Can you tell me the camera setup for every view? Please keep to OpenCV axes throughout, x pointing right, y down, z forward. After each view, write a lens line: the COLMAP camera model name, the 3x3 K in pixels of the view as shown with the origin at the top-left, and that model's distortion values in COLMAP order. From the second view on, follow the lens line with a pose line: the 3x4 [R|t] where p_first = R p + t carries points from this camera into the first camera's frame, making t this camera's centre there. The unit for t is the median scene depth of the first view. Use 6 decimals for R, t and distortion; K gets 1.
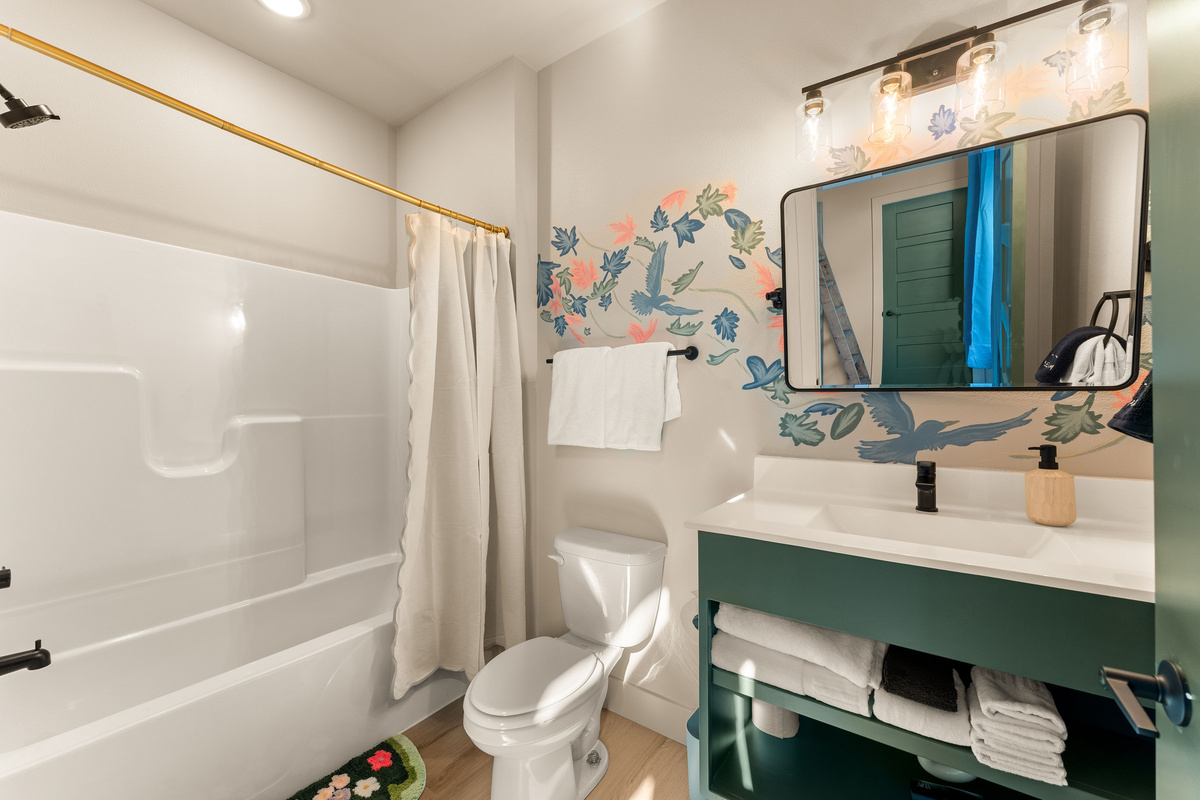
lens RADIAL K [[477.8, 0, 603.5], [0, 477.8, 405.3], [0, 0, 1]] dist [0.002115, -0.000959]
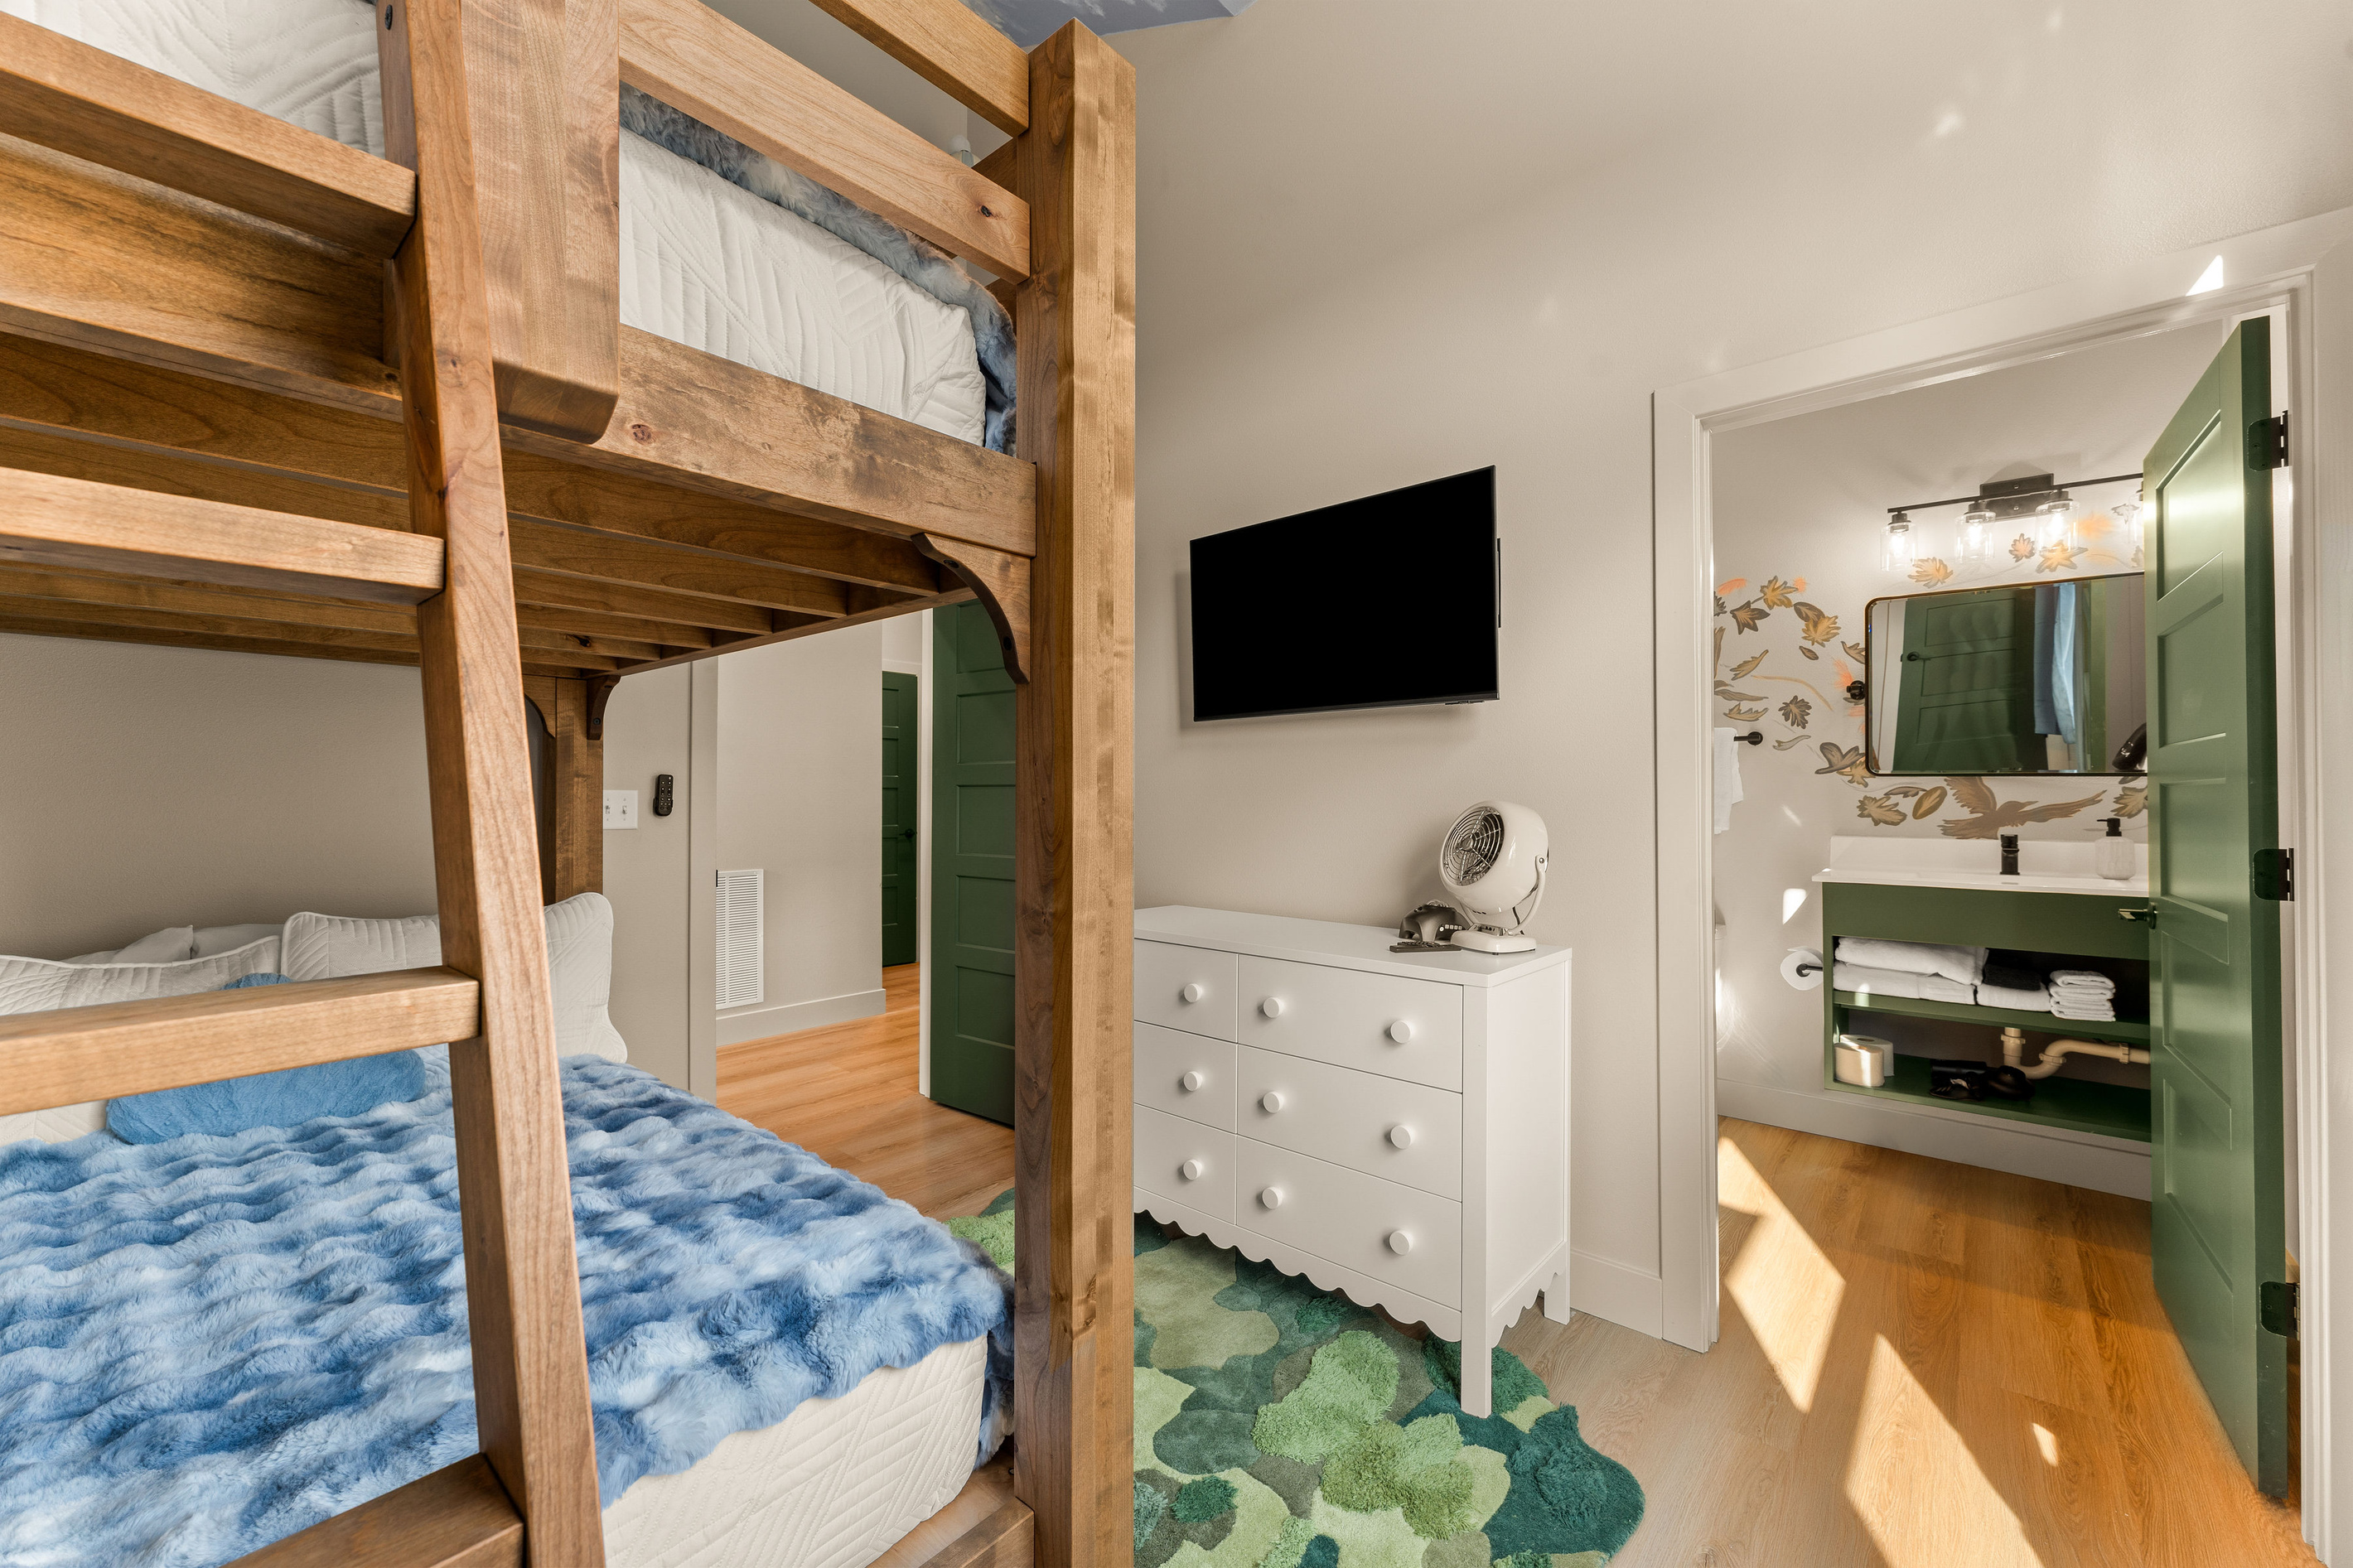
lens RADIAL K [[936.8, 0, 1177.7], [0, 936.8, 793.4], [0, 0, 1]] dist [0.002115, -0.000959]
pose [[0.996073, 0.004165, -0.088437, -1.160681], [-0.004760, 0.999967, -0.006516, 0.037615], [0.088407, 0.006911, 0.996060, -1.485508]]
